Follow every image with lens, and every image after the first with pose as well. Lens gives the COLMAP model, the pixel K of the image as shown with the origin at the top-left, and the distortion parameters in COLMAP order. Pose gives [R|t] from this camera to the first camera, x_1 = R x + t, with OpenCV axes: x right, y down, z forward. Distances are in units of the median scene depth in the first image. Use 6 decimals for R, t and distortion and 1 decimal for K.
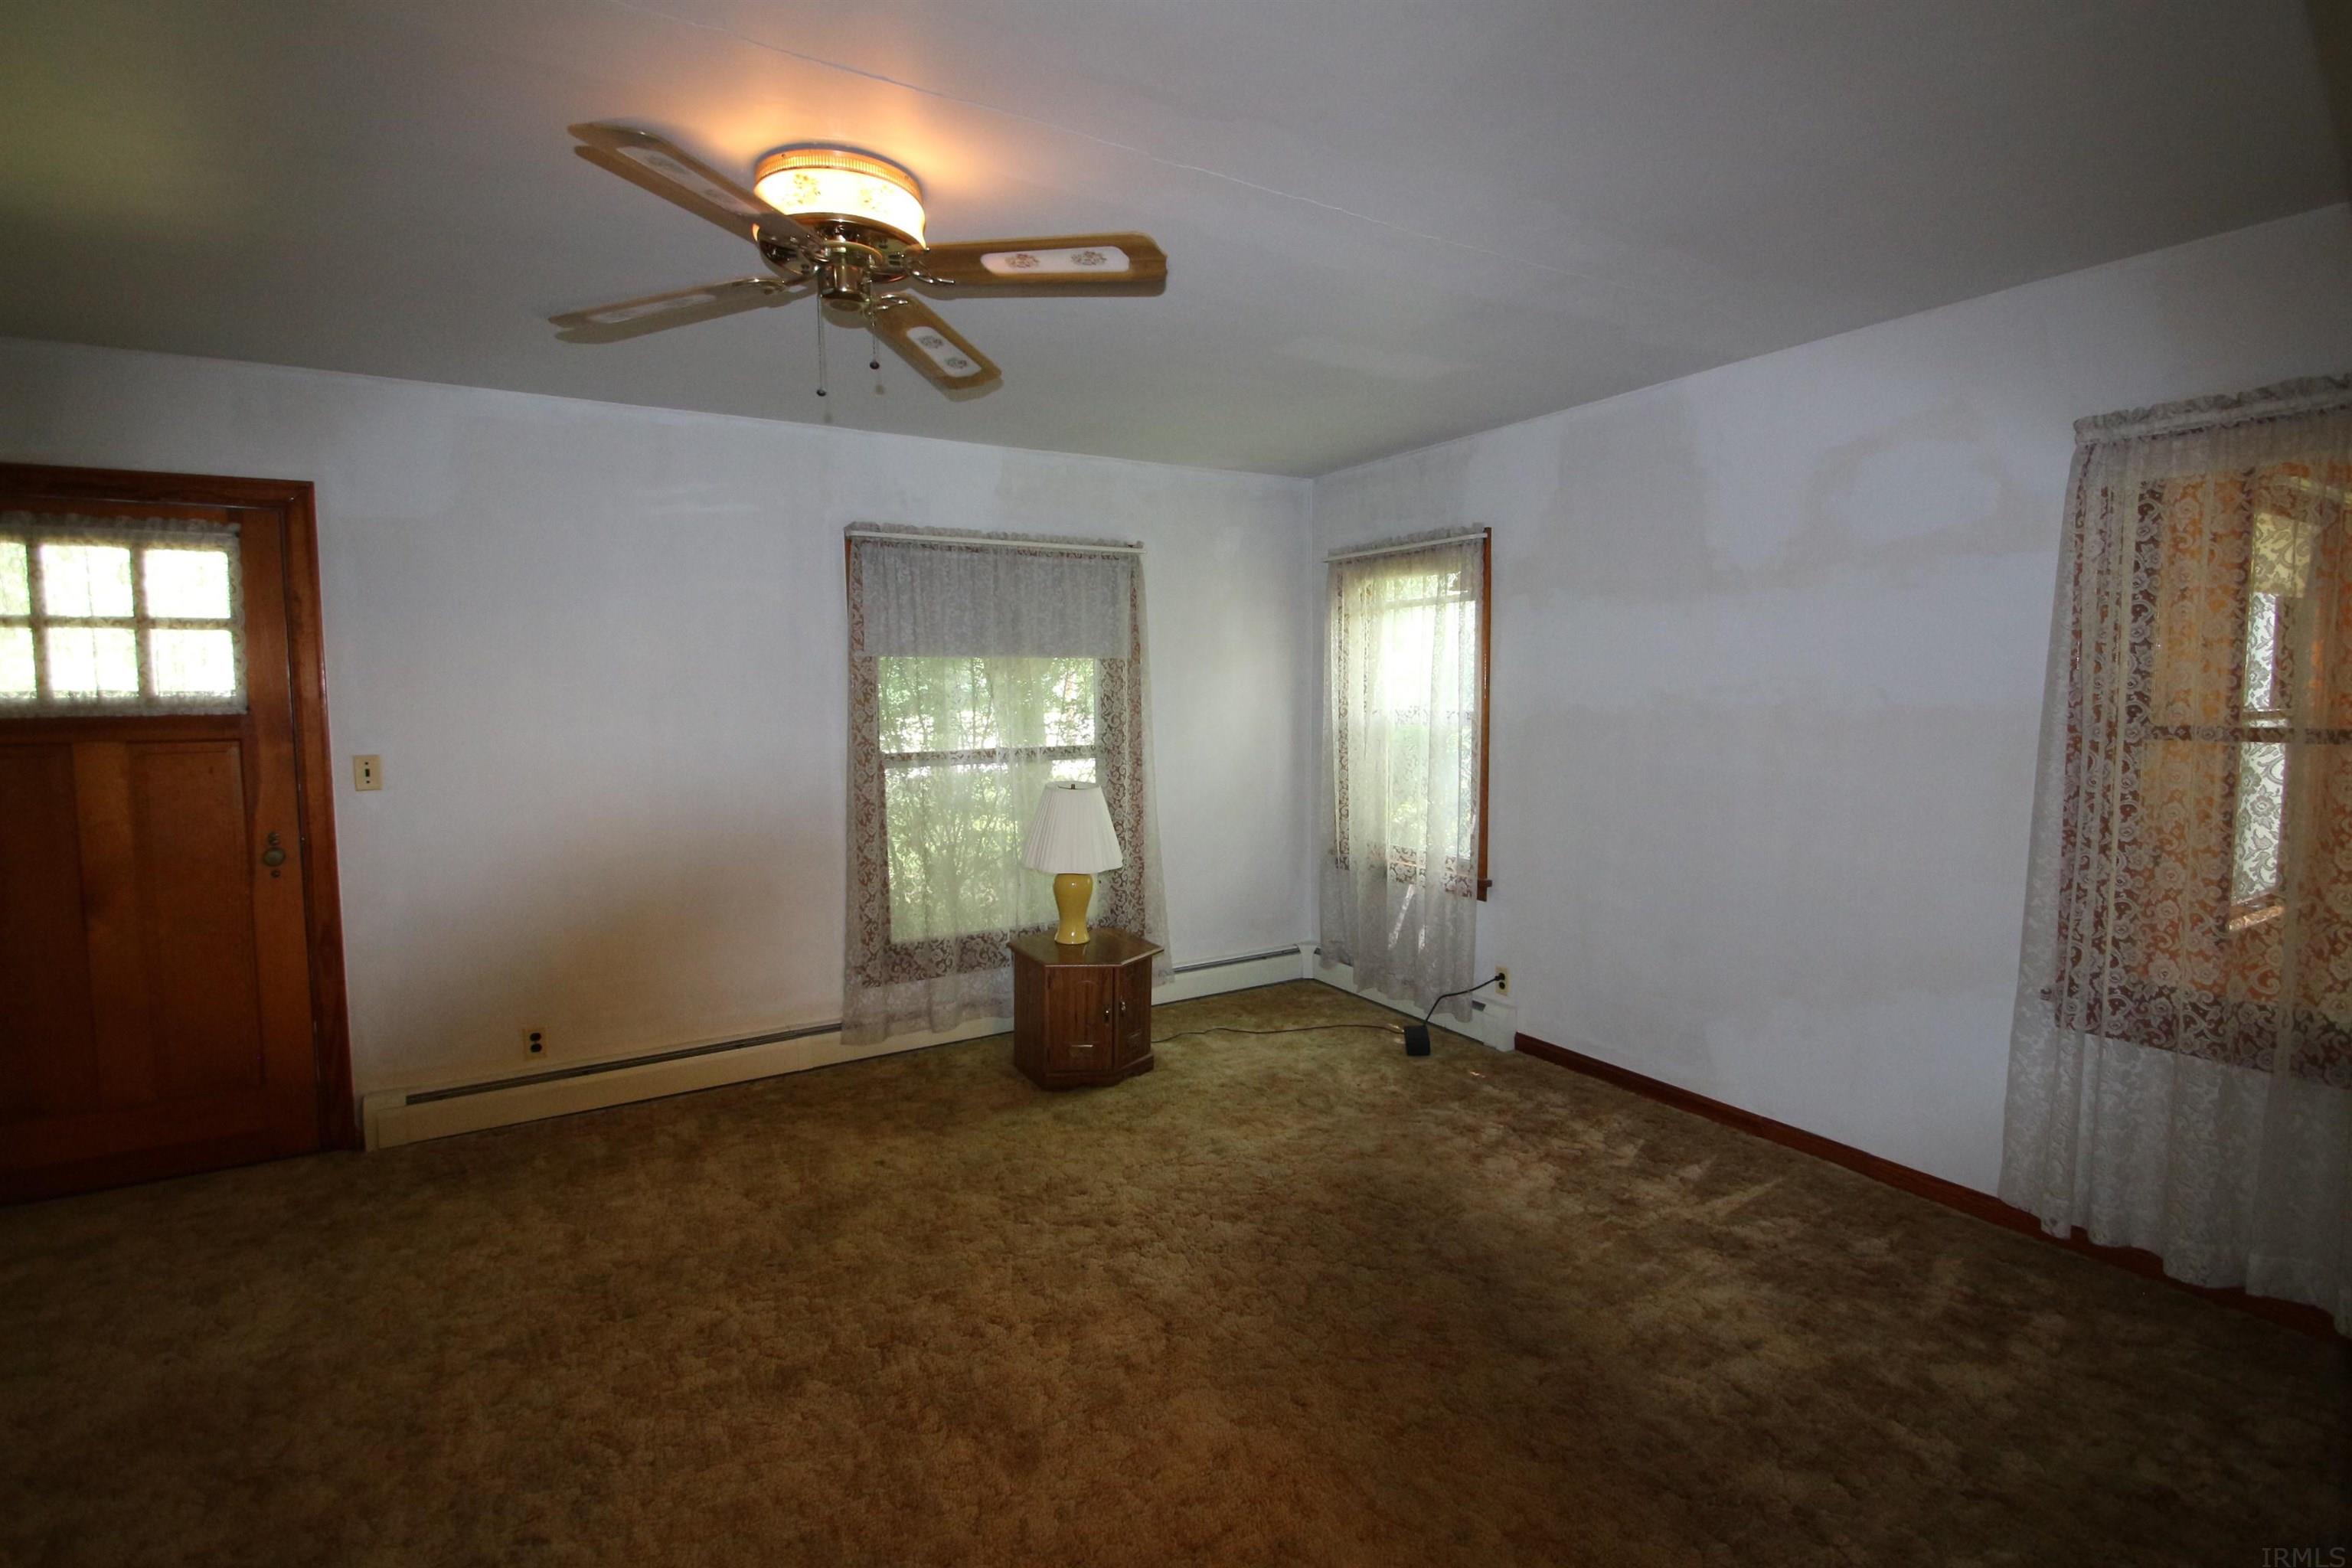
lens RADIAL K [[1094.7, 0, 1188.8], [0, 1094.7, 784.2], [0, 0, 1]] dist [-0.001390, -0.000627]
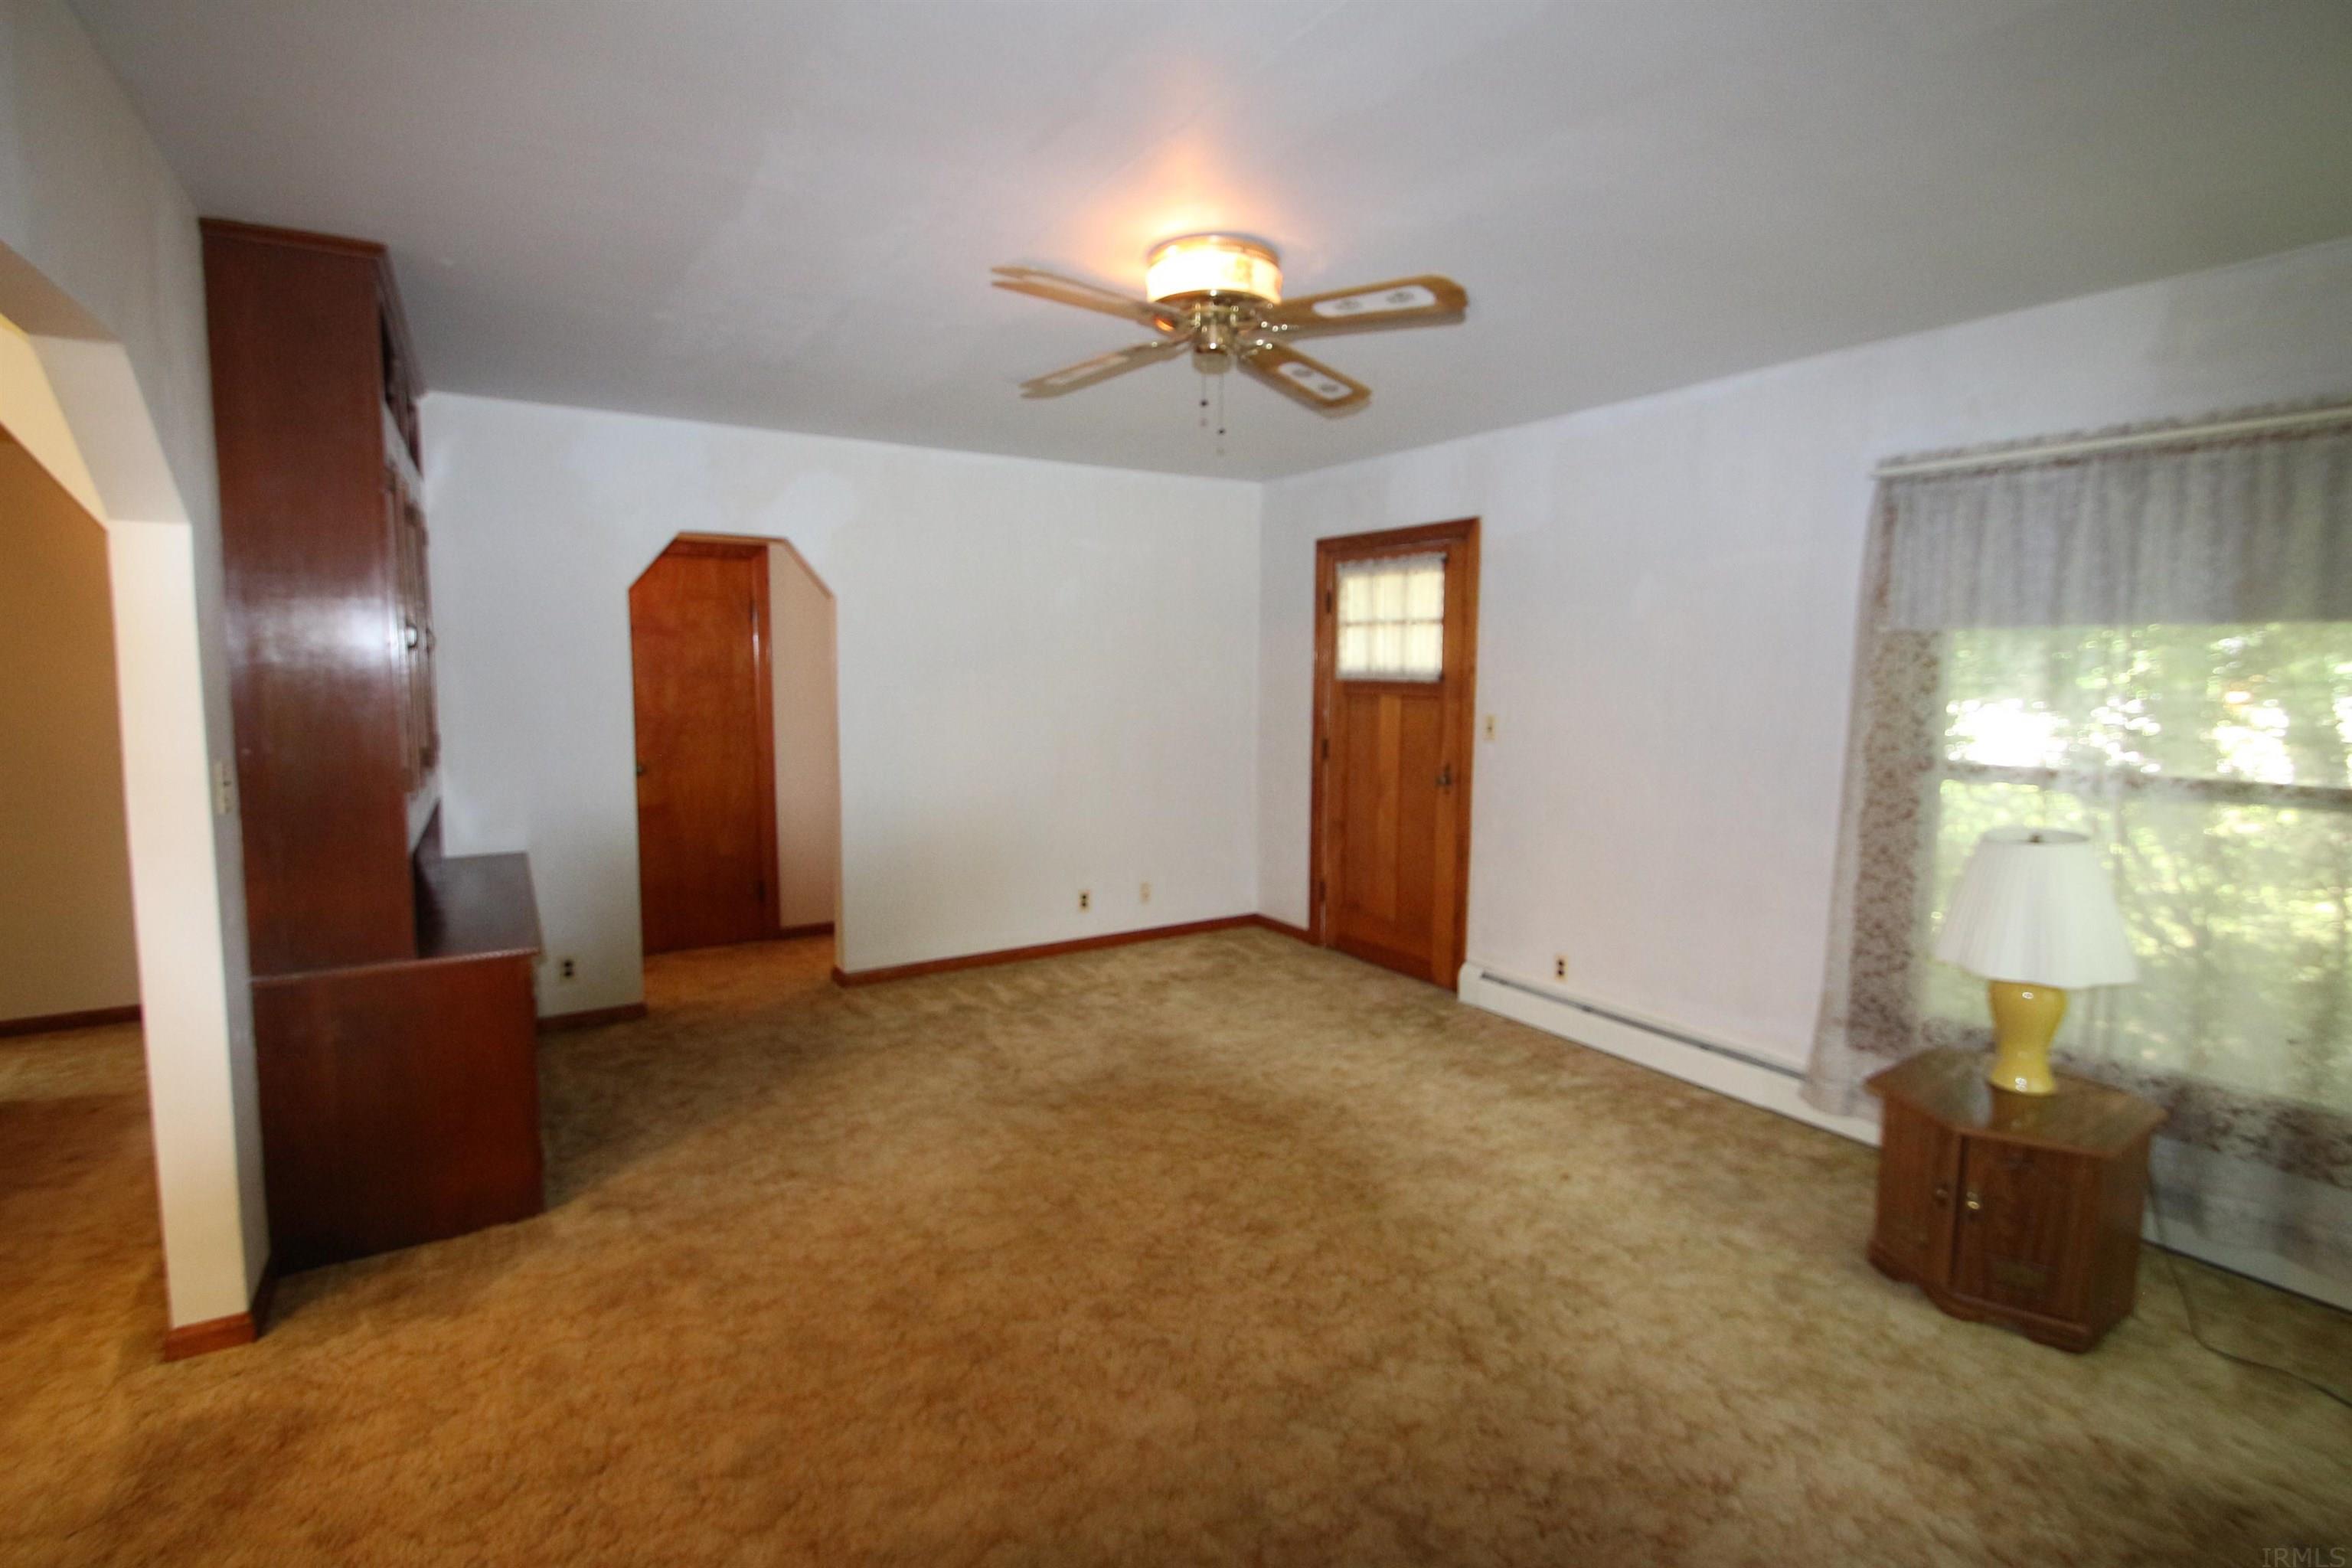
lens RADIAL K [[1094.7, 0, 1189.6], [0, 1094.7, 769.2], [0, 0, 1]] dist [-0.001390, -0.000627]
pose [[0.008079, 0.105022, -0.994437, 0.616511], [-0.095603, 0.989995, 0.103776, -0.066522], [0.995387, 0.094233, 0.018039, 0.637888]]
